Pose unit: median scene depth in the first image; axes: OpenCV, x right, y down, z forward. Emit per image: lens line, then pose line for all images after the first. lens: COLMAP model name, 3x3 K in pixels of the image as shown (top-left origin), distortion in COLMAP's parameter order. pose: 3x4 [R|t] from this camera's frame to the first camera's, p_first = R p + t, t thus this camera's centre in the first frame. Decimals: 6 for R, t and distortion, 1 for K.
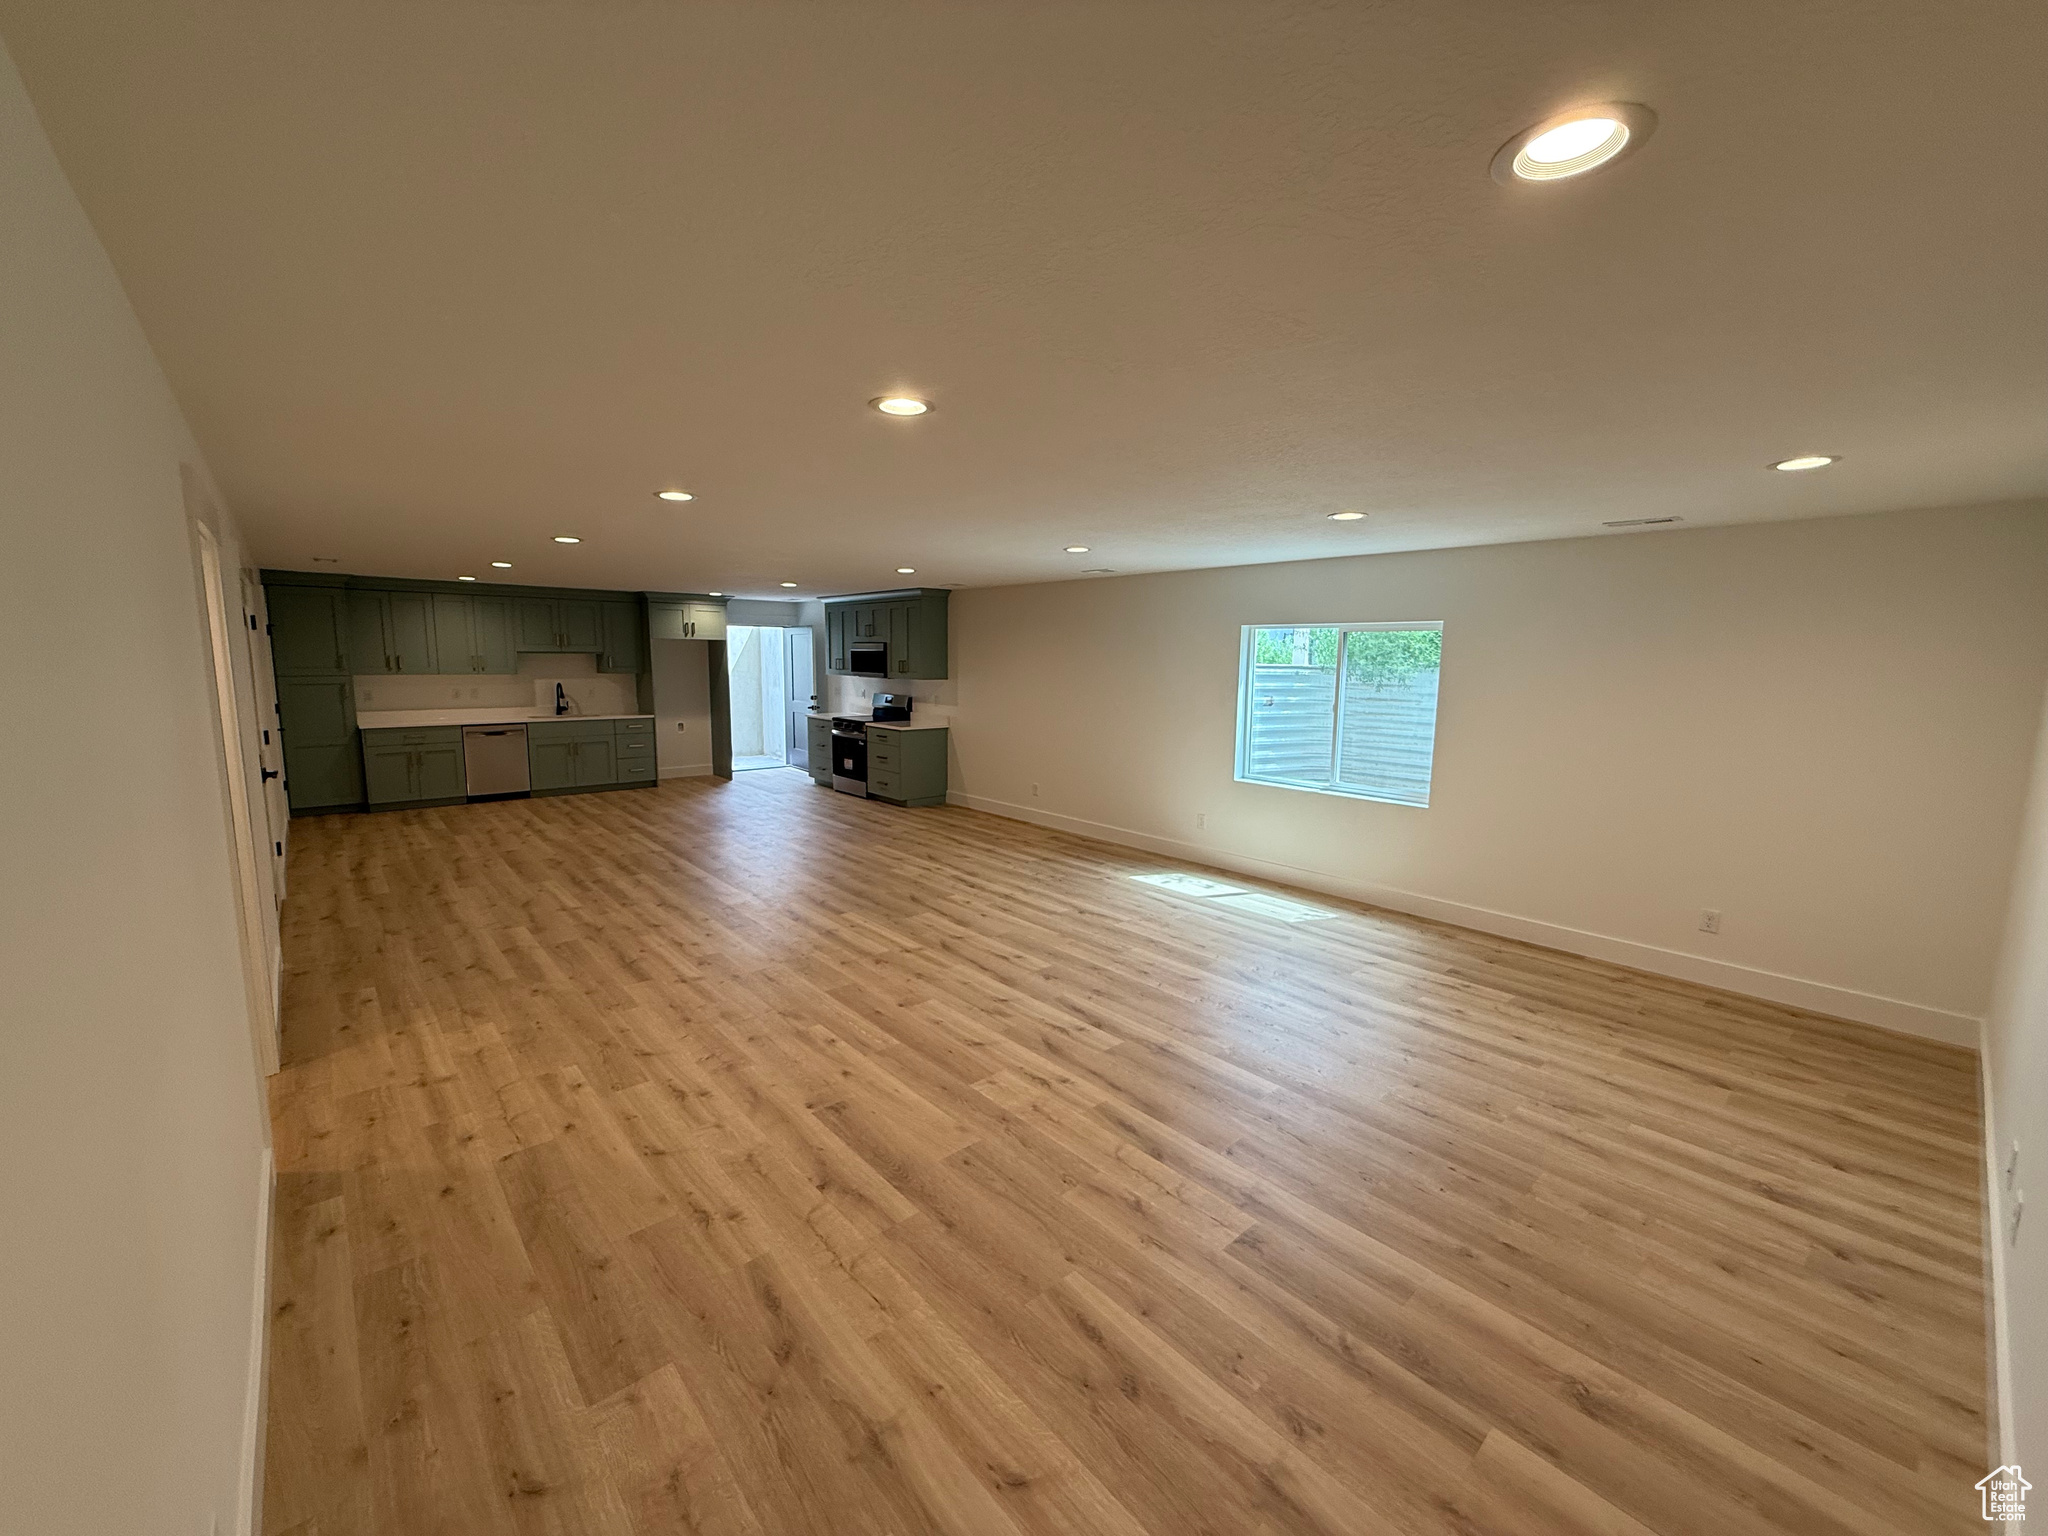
lens RADIAL K [[820.6, 0, 1024.8], [0, 820.6, 765.6], [0, 0, 1]] dist [-0.001071, 0.000003]
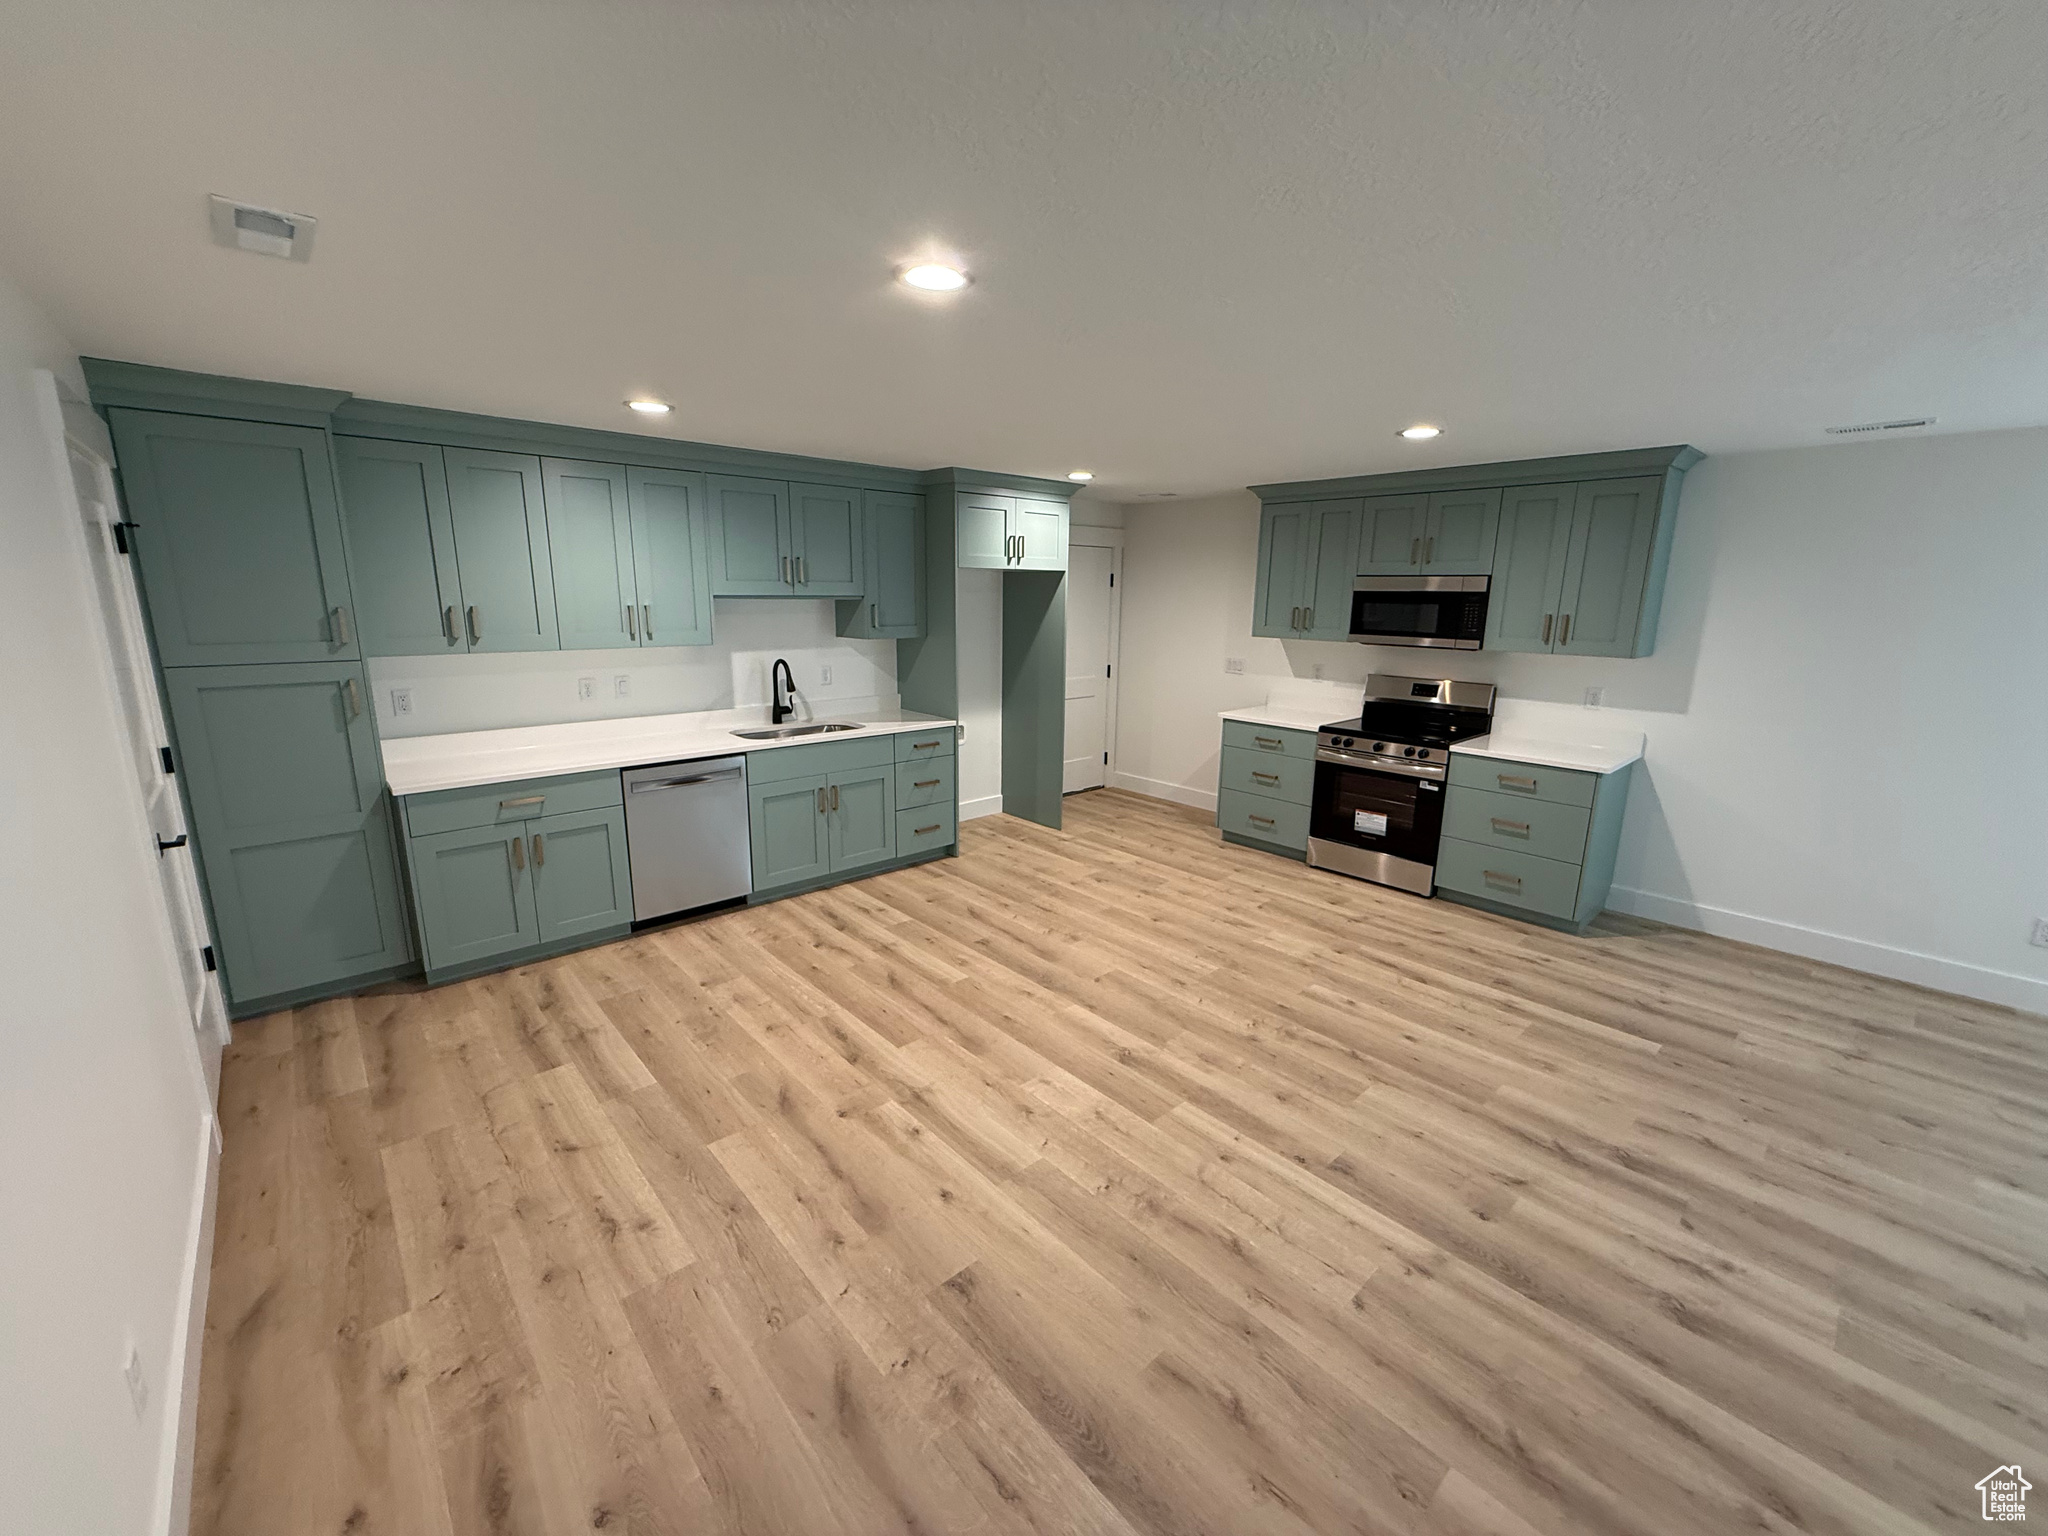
lens RADIAL K [[820.4, 0, 1018.0], [0, 820.4, 767.6], [0, 0, 1]] dist [0.001087, -0.000213]
pose [[0.999969, -0.003239, 0.007189, -0.502446], [0.002658, 0.996840, 0.079388, -0.087451], [-0.007423, -0.079366, 0.996818, 0.591879]]
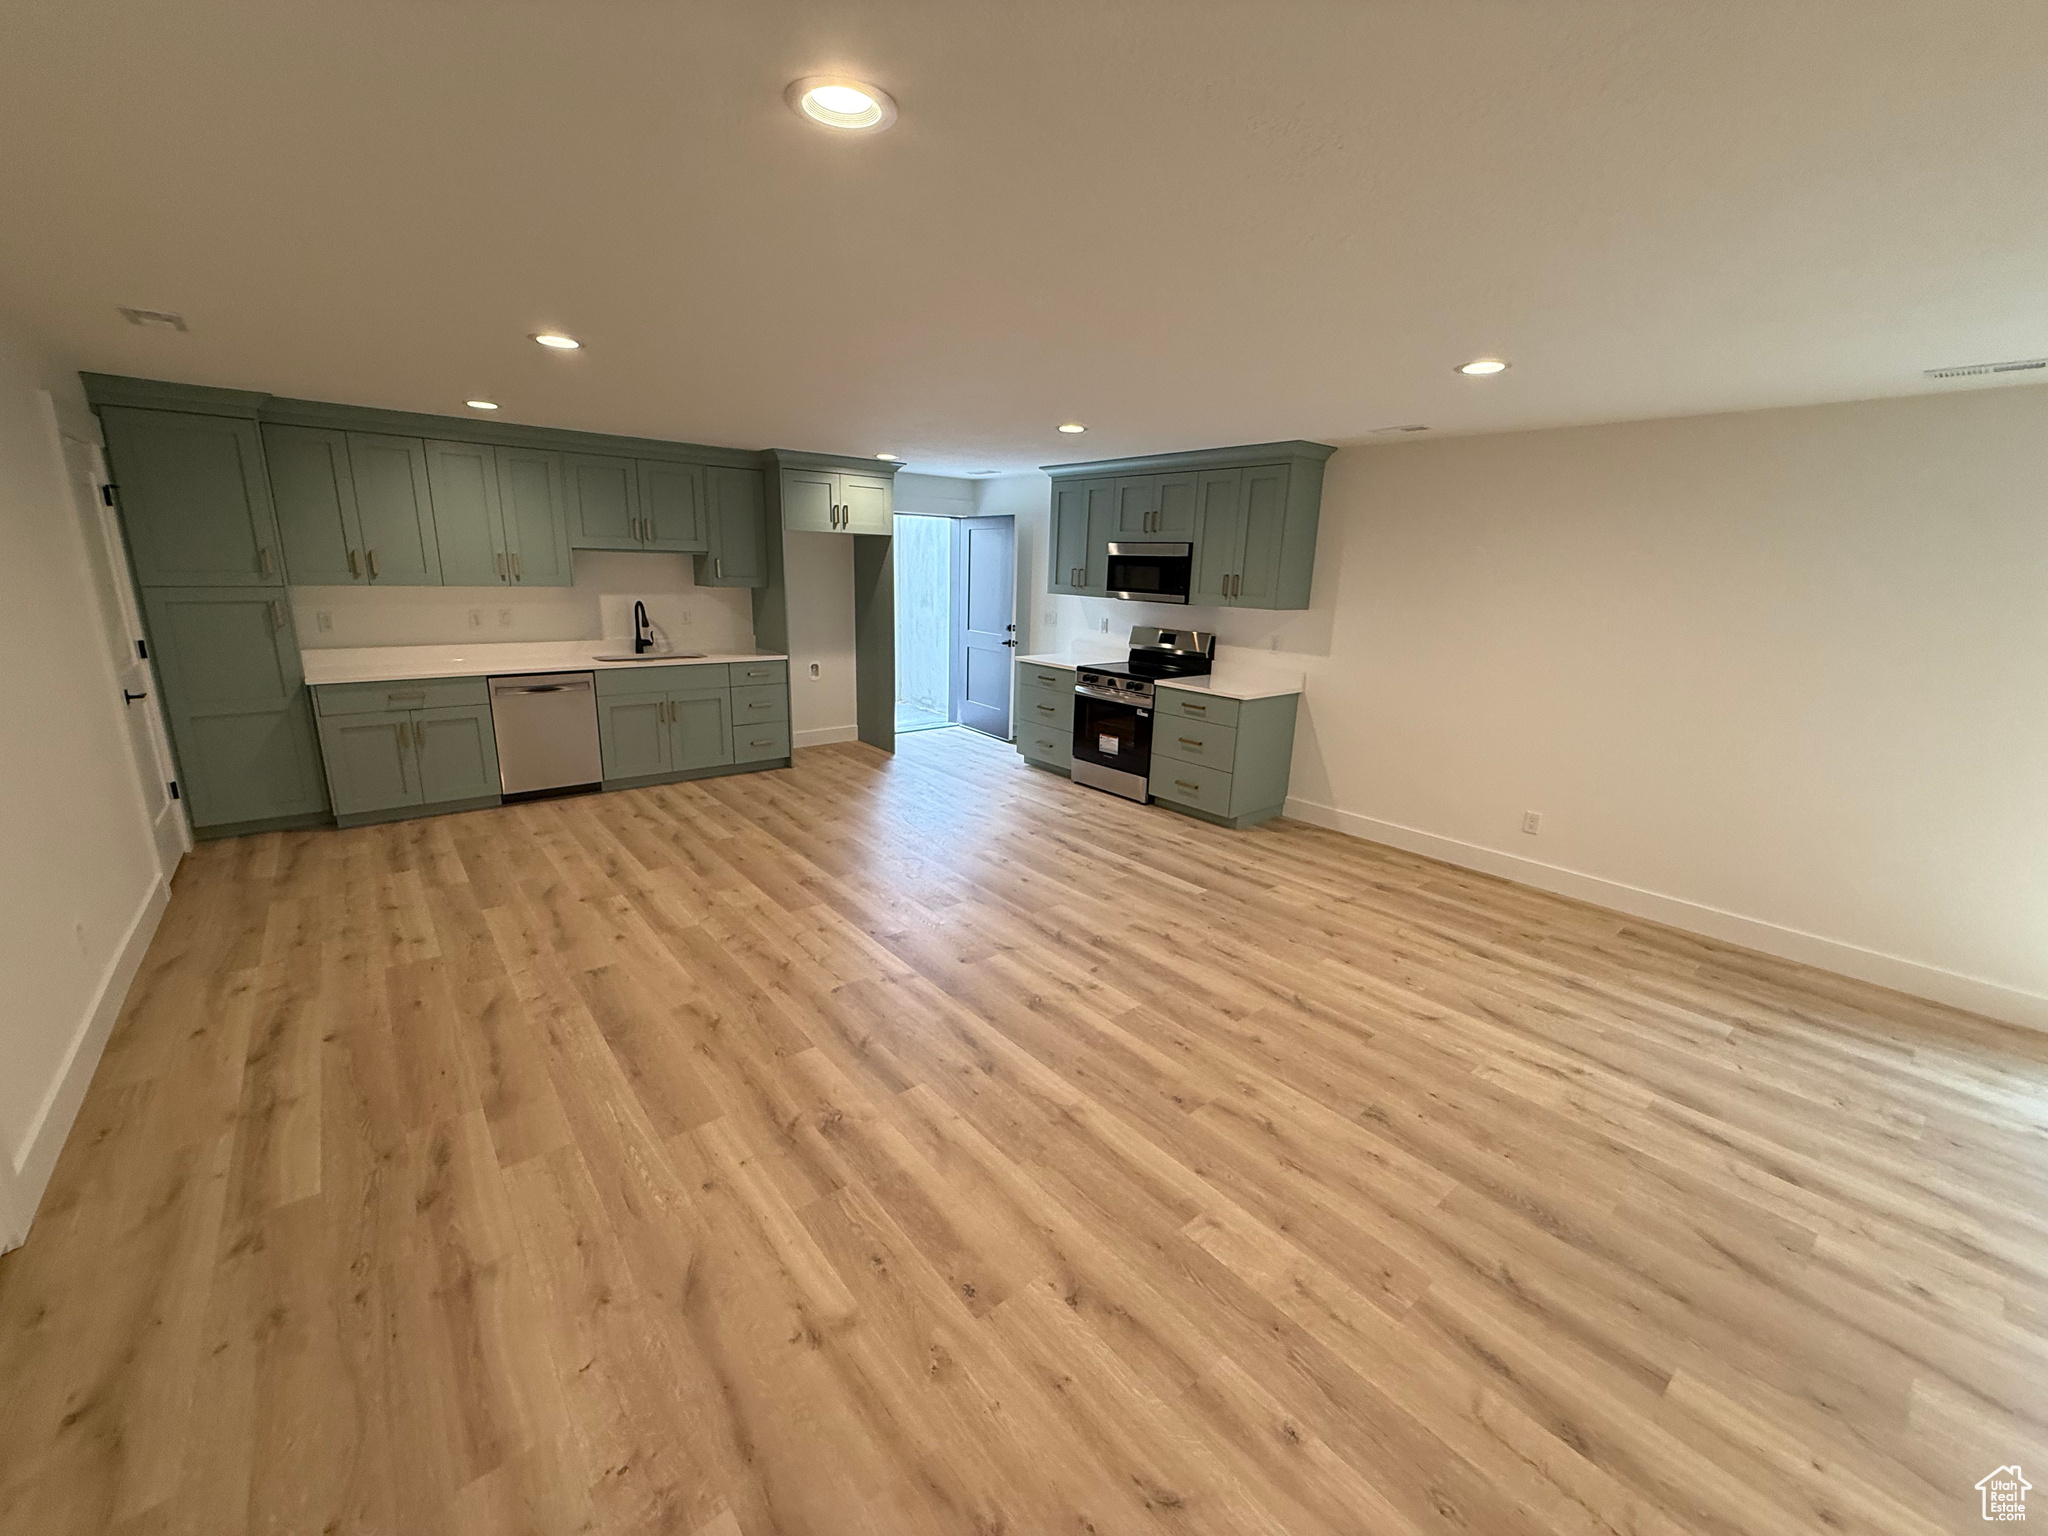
lens RADIAL K [[819.6, 0, 1018.8], [0, 819.6, 767.9], [0, 0, 1]] dist [-0.000710, 0.000237]
pose [[0.999255, 0.024156, -0.030091, -0.306180], [-0.020687, 0.993641, 0.110673, -0.059077], [0.032573, -0.109968, 0.993401, 0.451136]]
